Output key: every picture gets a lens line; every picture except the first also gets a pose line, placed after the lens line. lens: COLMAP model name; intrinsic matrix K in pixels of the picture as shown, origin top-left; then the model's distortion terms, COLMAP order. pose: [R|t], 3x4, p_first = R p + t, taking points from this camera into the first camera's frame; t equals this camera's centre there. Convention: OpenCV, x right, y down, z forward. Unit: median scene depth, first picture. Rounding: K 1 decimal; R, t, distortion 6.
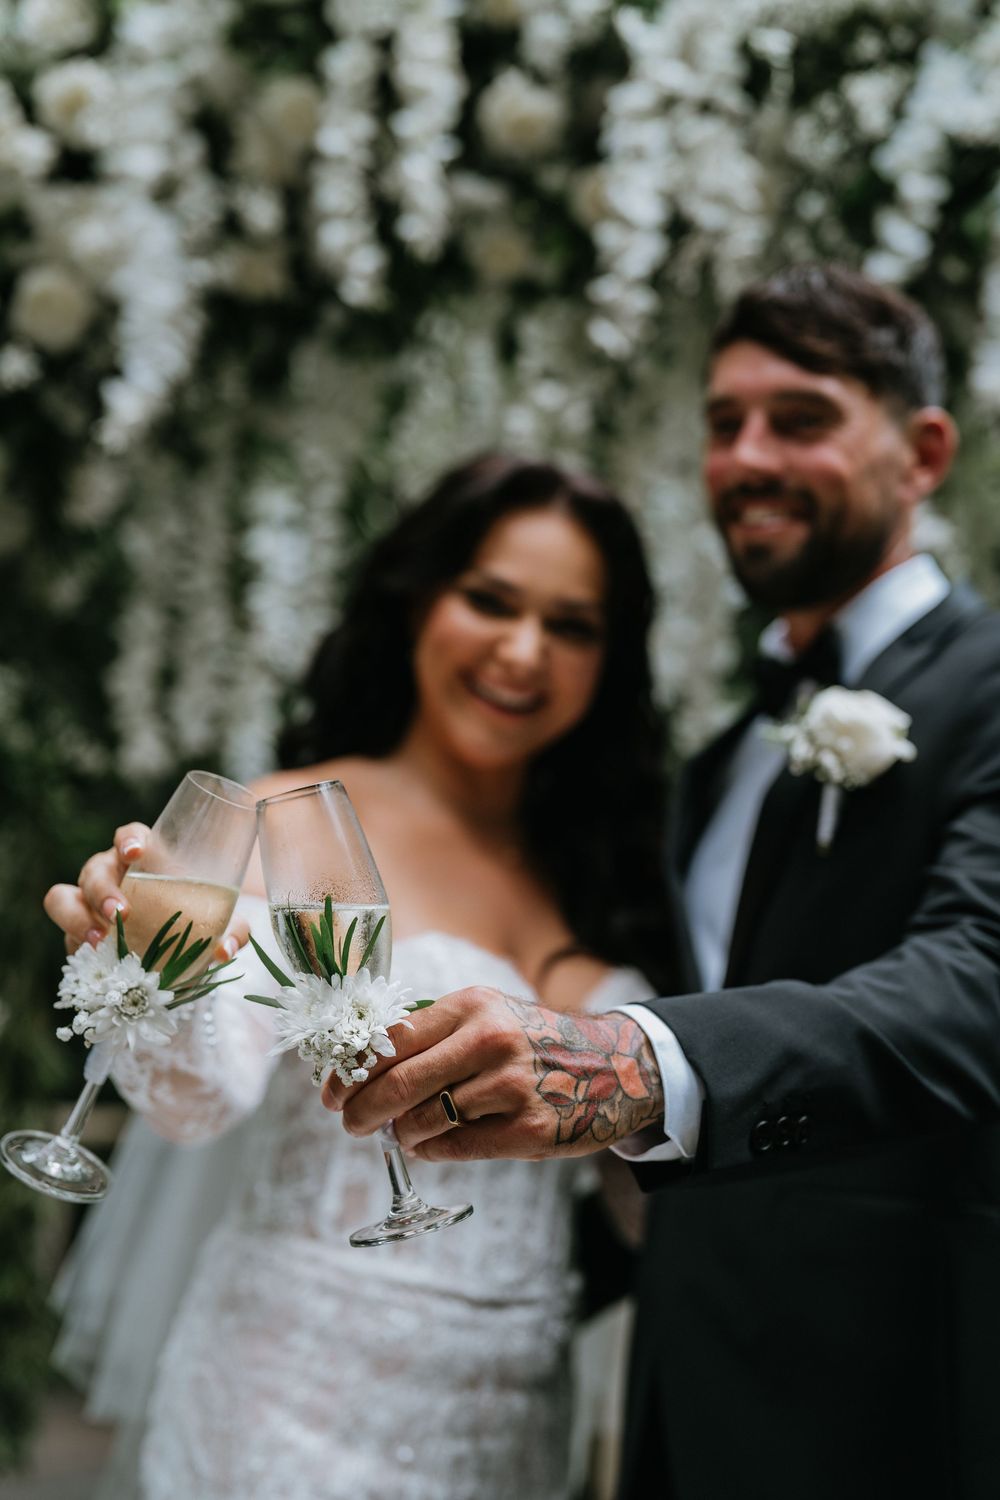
lens RADIAL K [[2056.3, 0, 503.4], [0, 2056.3, 753.1], [0, 0, 1]] dist [0.018689, 0.000000]
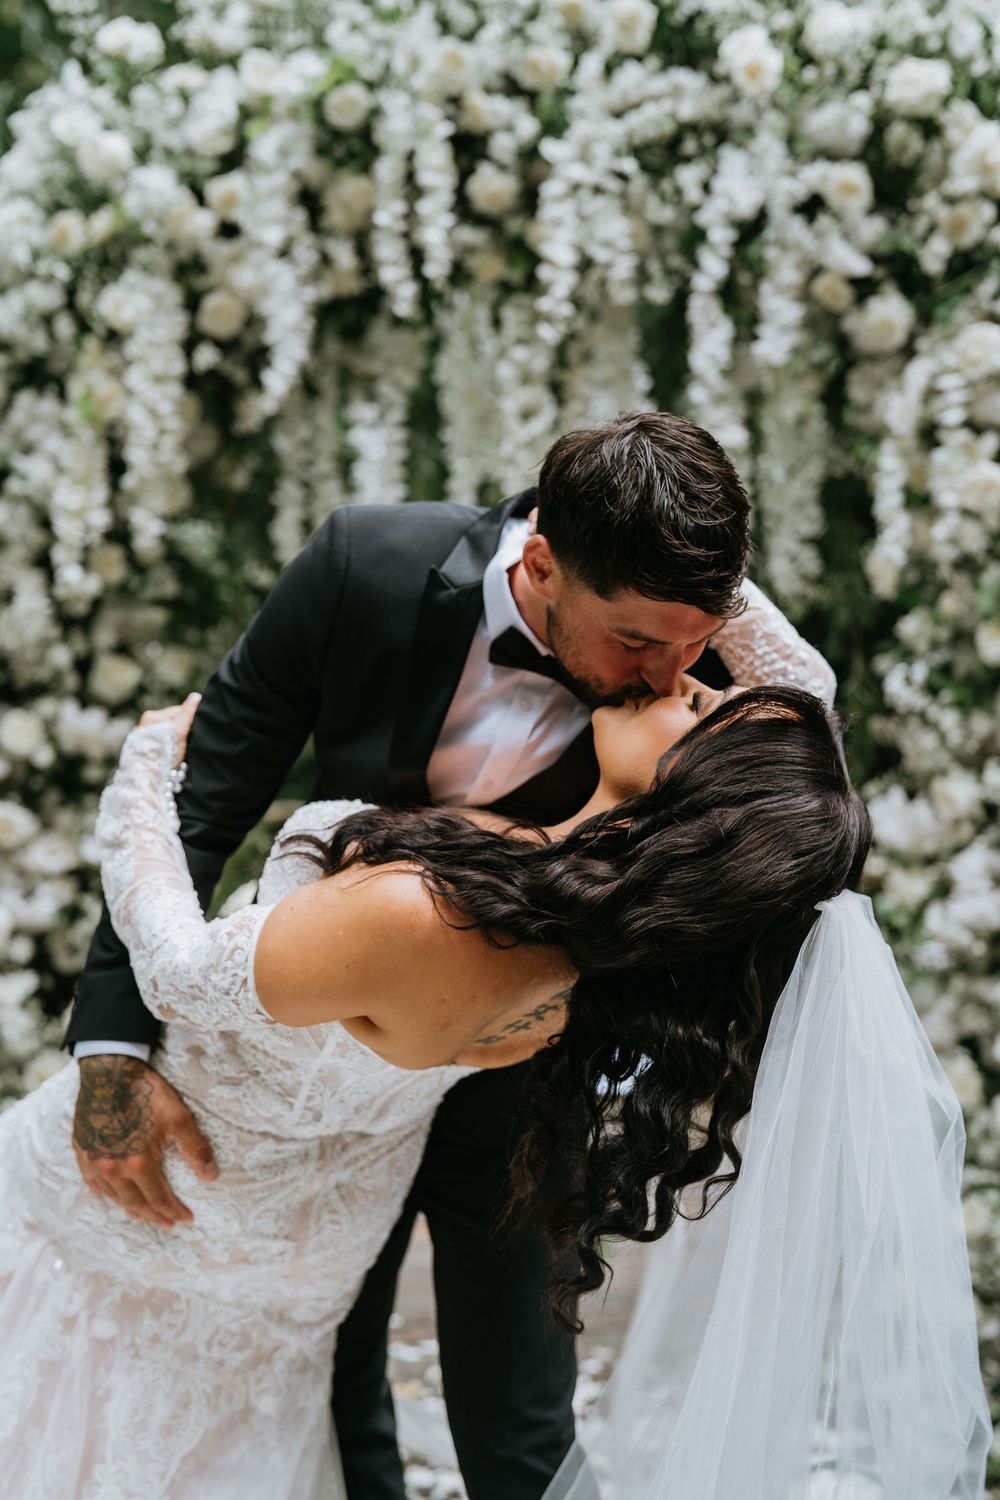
lens RADIAL K [[2056.3, 0, 498.2], [0, 2056.3, 748.4], [0, 0, 1]] dist [0.018689, 0.000000]
pose [[0.996260, -0.061412, -0.060779, 0.086452], [0.069616, 0.987176, 0.143656, -0.099846], [0.051178, -0.147350, 0.987759, -0.718905]]
